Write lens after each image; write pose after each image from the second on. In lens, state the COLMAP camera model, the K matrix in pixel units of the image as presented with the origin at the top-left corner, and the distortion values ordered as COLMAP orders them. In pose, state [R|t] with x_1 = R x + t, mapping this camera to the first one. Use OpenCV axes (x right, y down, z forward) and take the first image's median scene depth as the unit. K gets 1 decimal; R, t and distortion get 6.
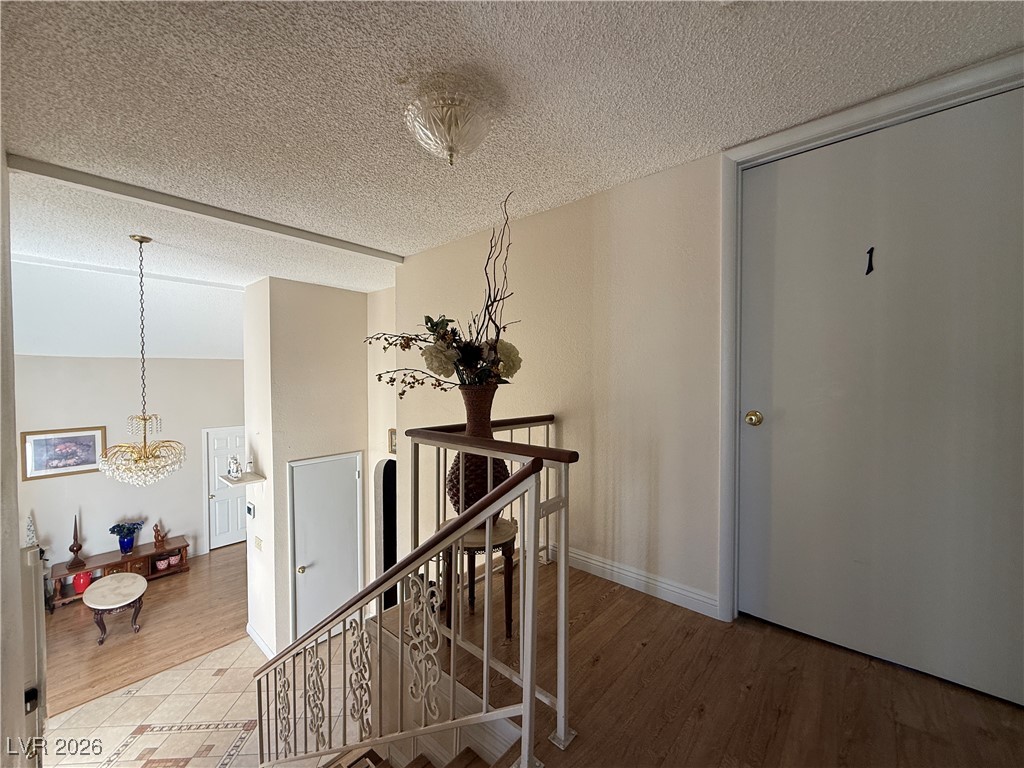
lens RADIAL K [[410.1, 0, 509.3], [0, 410.1, 380.1], [0, 0, 1]] dist [0.003203, -0.000108]
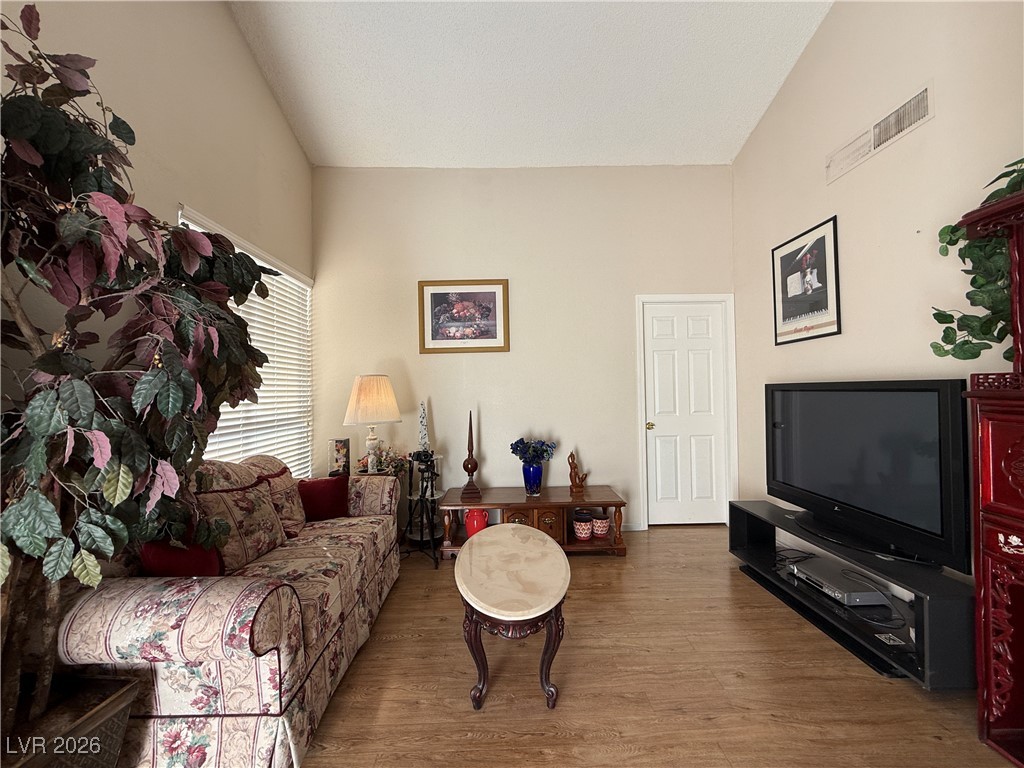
lens RADIAL K [[410.1, 0, 507.3], [0, 410.1, 385.2], [0, 0, 1]] dist [0.003203, -0.000108]
pose [[0.681764, -0.008096, -0.731527, -0.548355], [0.000347, 0.999942, -0.010744, 0.281488], [0.731572, 0.007072, 0.681728, 0.597304]]
